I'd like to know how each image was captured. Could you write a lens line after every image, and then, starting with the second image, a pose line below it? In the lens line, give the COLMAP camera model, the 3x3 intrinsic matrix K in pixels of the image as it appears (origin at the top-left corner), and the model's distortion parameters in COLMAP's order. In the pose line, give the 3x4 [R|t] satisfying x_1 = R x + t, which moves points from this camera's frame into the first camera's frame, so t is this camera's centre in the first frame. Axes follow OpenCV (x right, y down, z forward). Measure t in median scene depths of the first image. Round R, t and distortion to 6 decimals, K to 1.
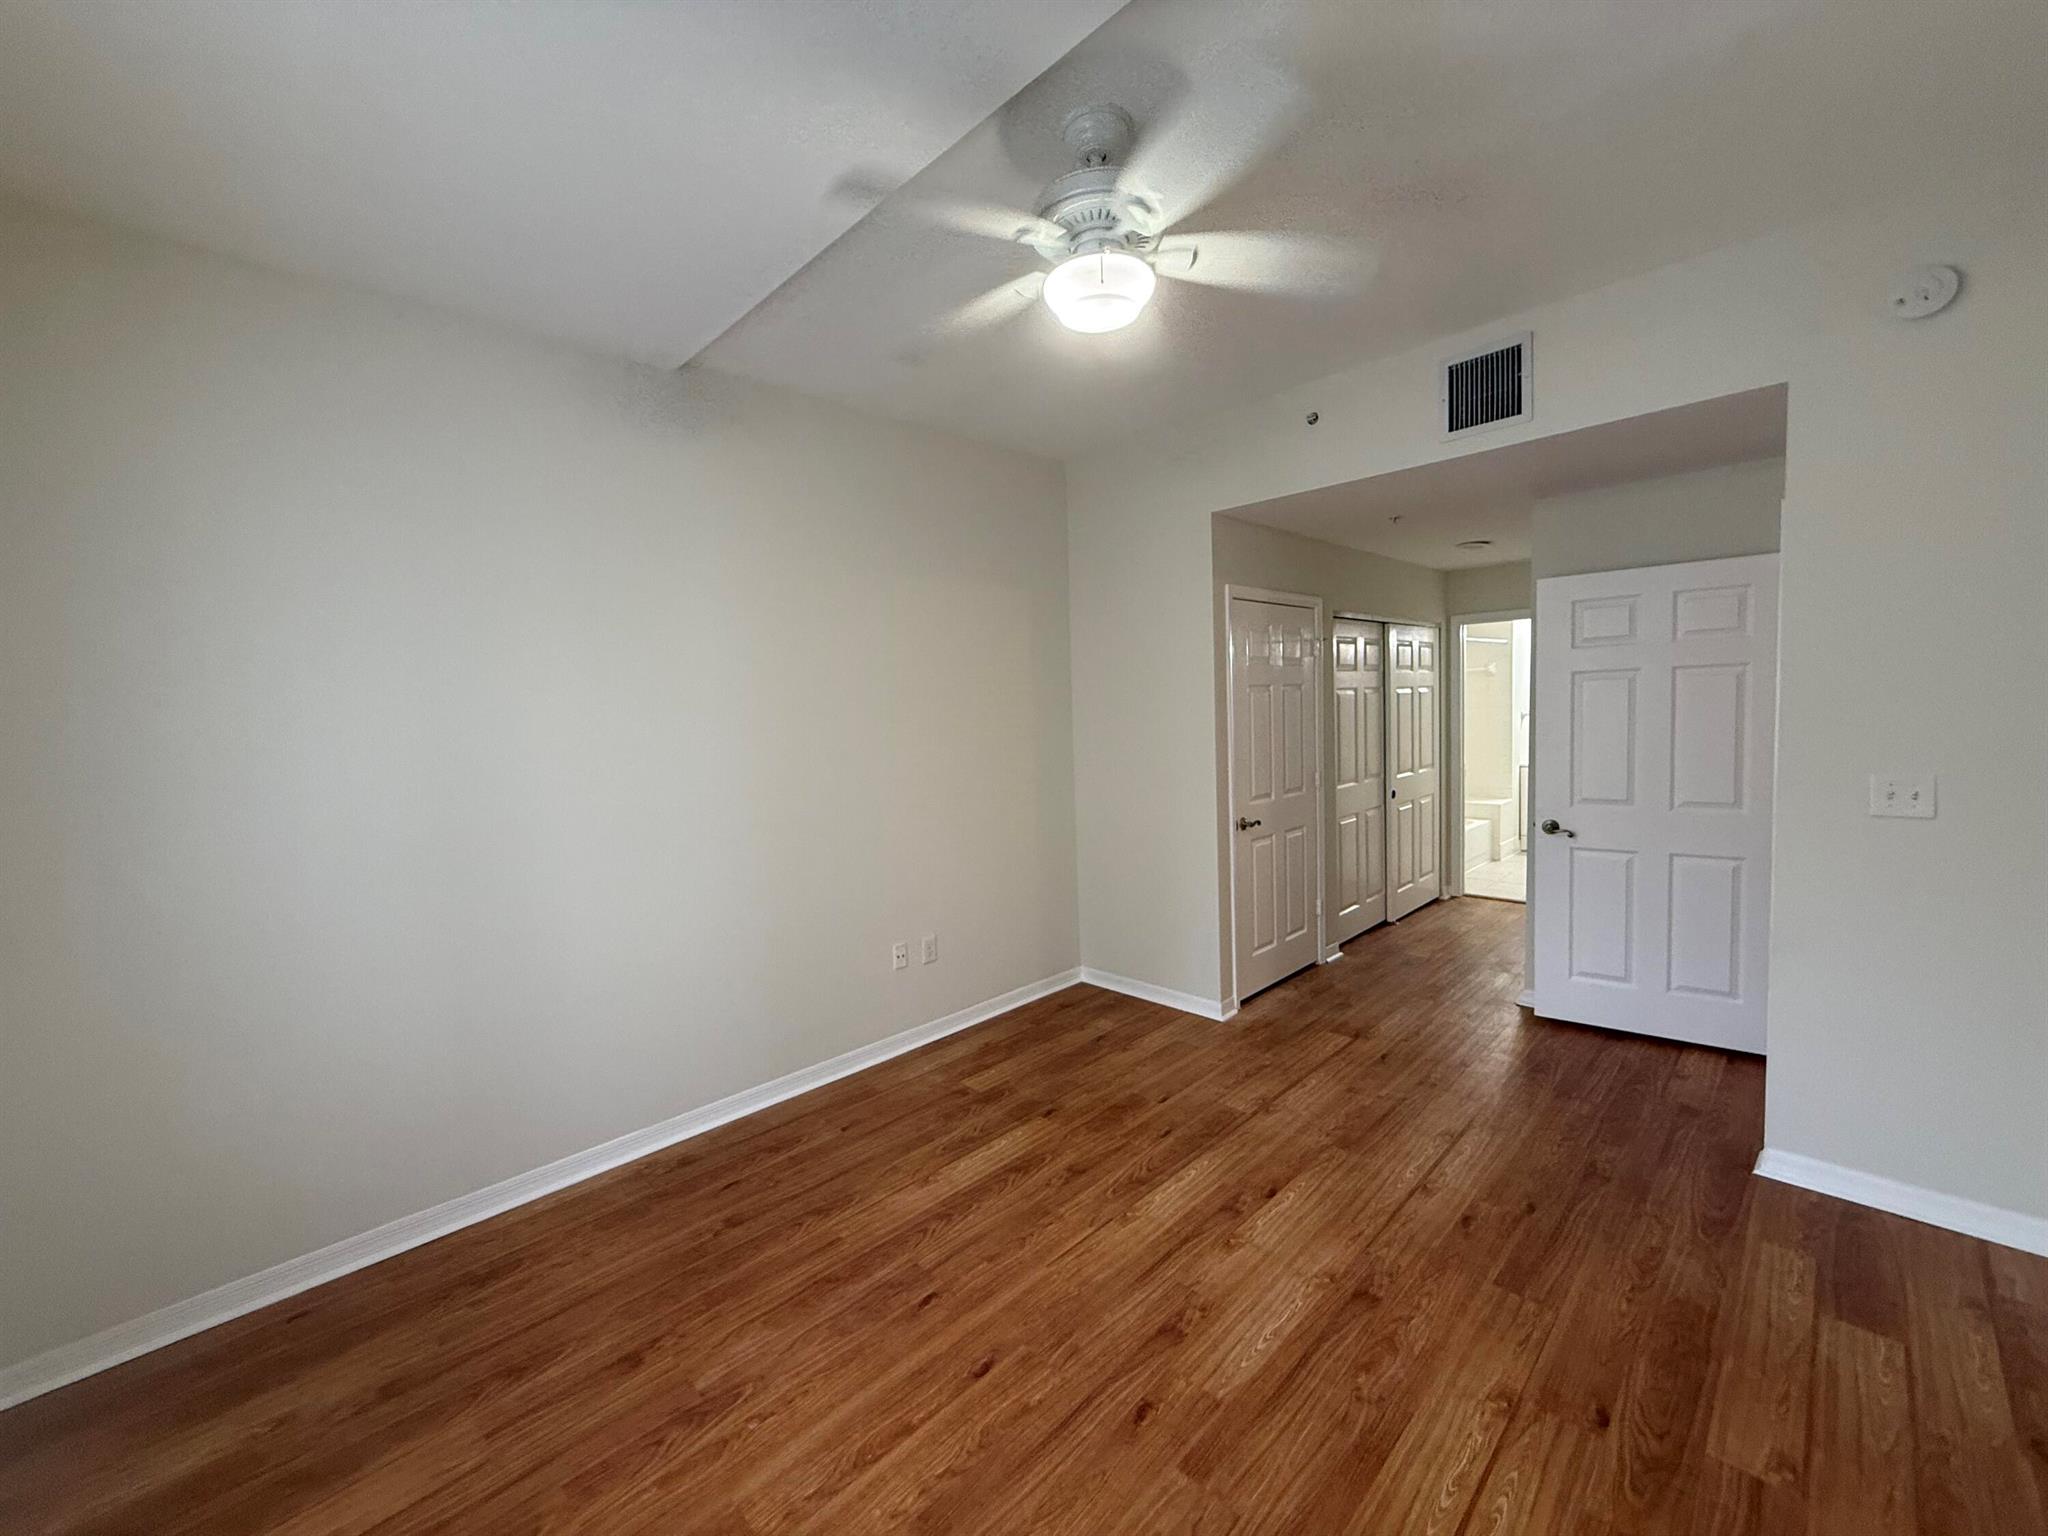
lens RADIAL K [[816.2, 0, 1021.9], [0, 816.2, 766.6], [0, 0, 1]] dist [0.002315, -0.000276]
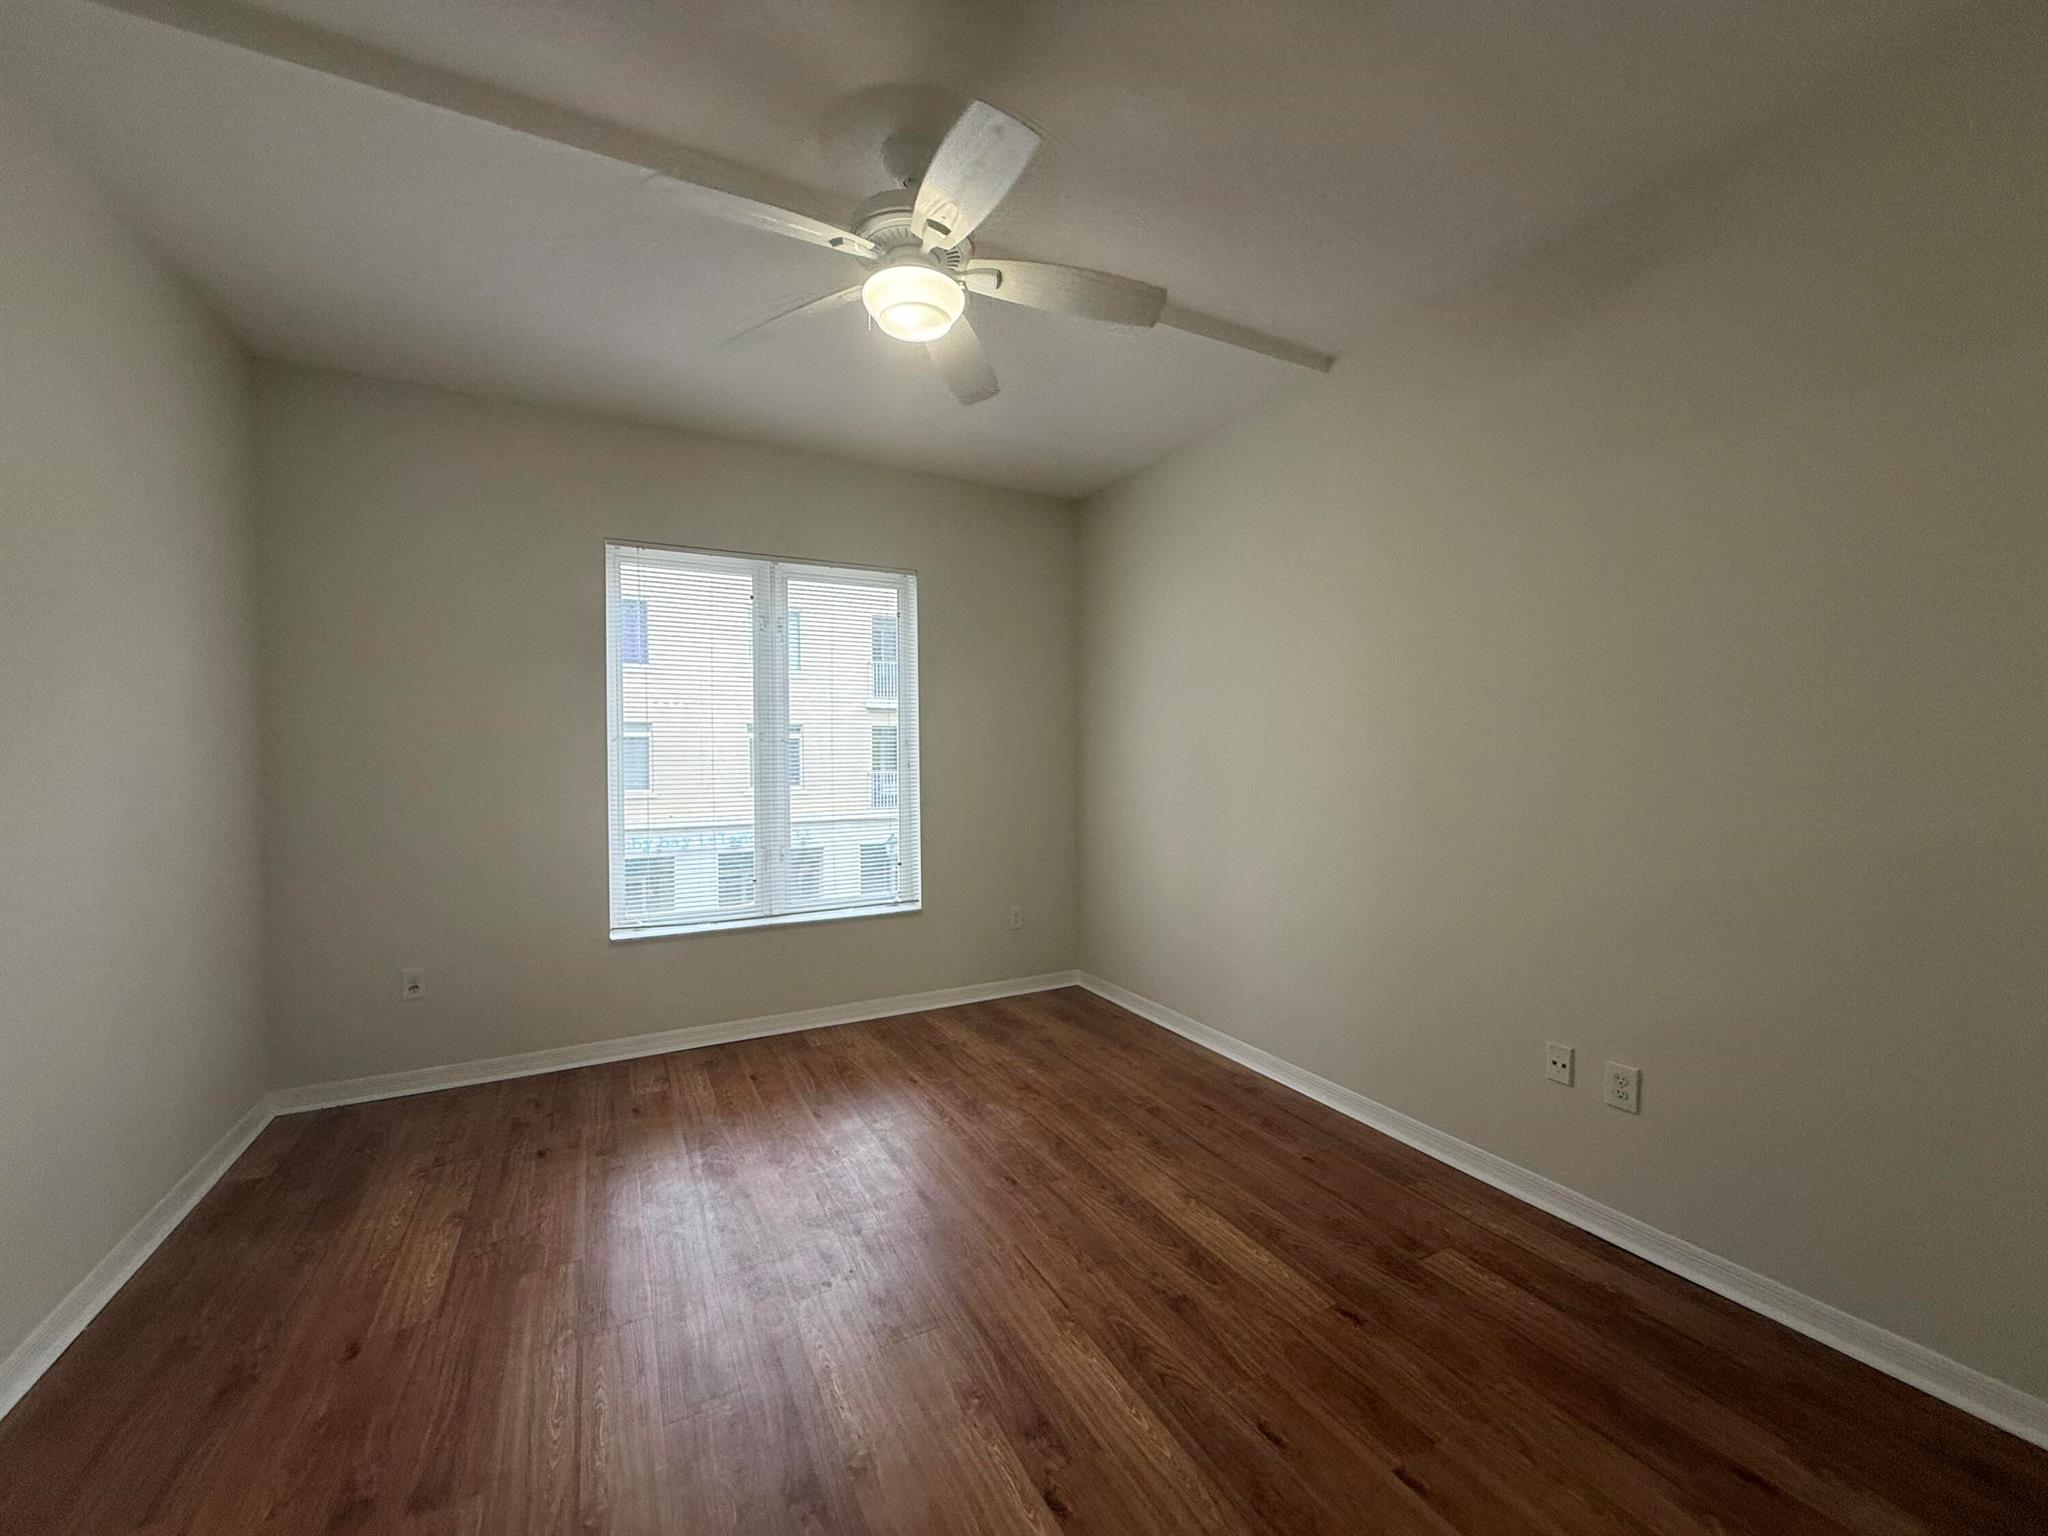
lens RADIAL K [[811.9, 0, 1020.7], [0, 811.9, 766.8], [0, 0, 1]] dist [0.000524, -0.000359]
pose [[-0.293306, 0.055111, -0.954429, 0.861910], [-0.054222, 0.995771, 0.074161, -0.038486], [0.954480, 0.073503, -0.289077, 1.145188]]
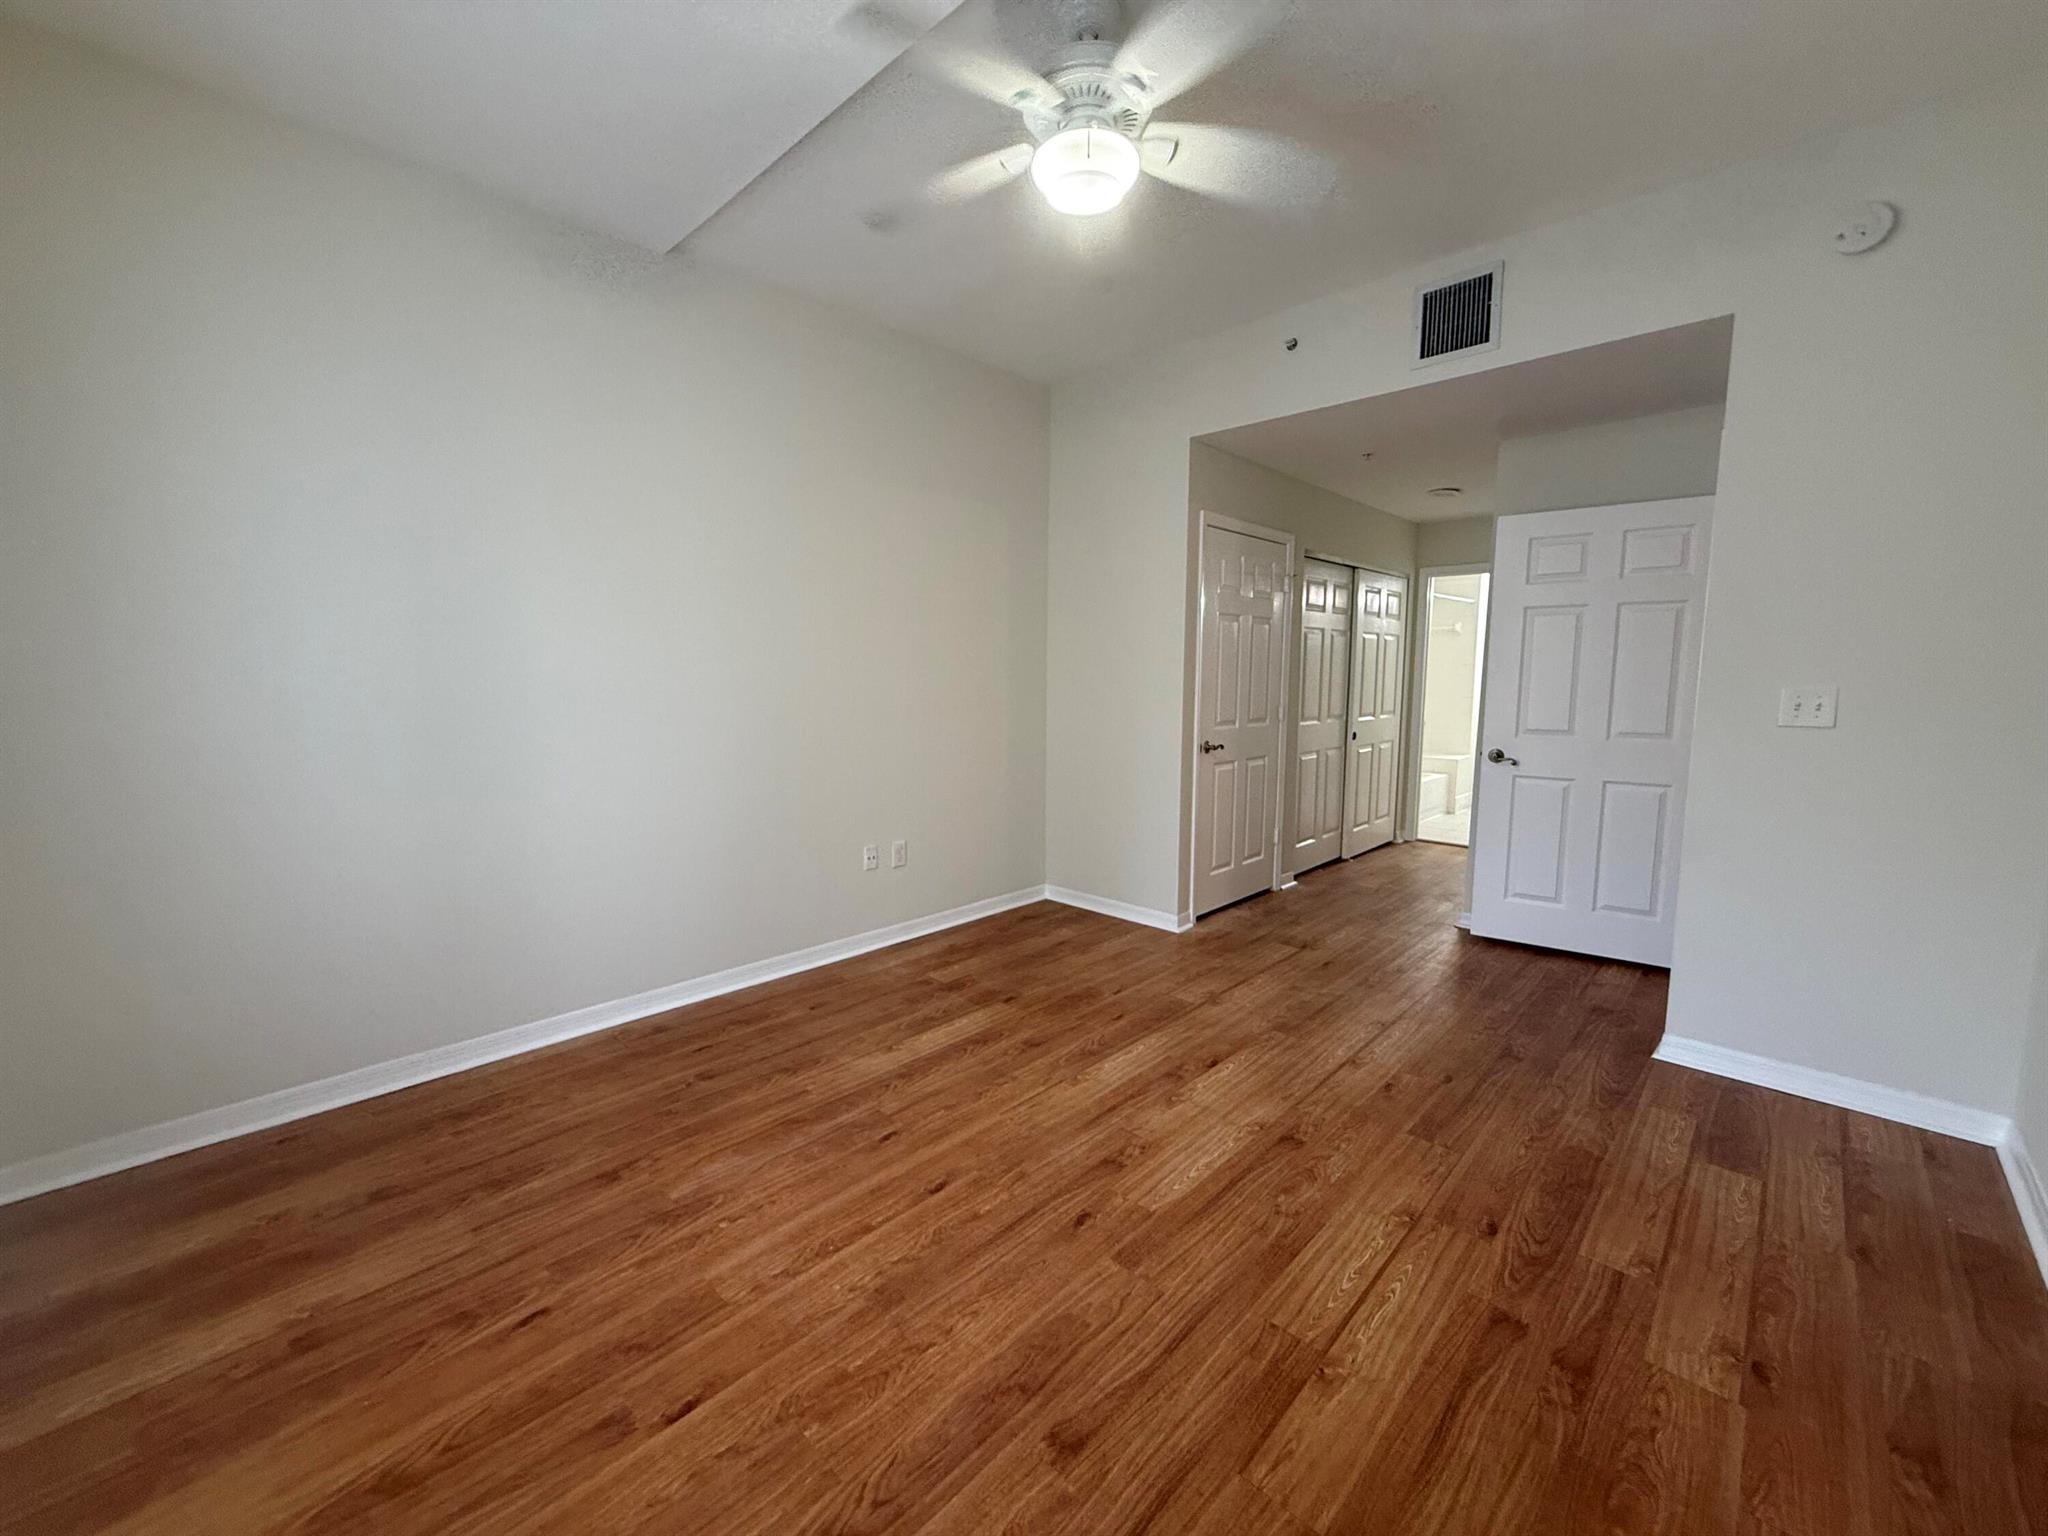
lens RADIAL K [[816.7, 0, 1019.9], [0, 816.7, 767.1], [0, 0, 1]] dist [0.000872, -0.000254]
pose [[0.998869, 0.037033, 0.029832, 0.006556], [-0.038248, 0.998417, 0.041234, 0.101807], [-0.028257, -0.042328, 0.998704, -0.049021]]
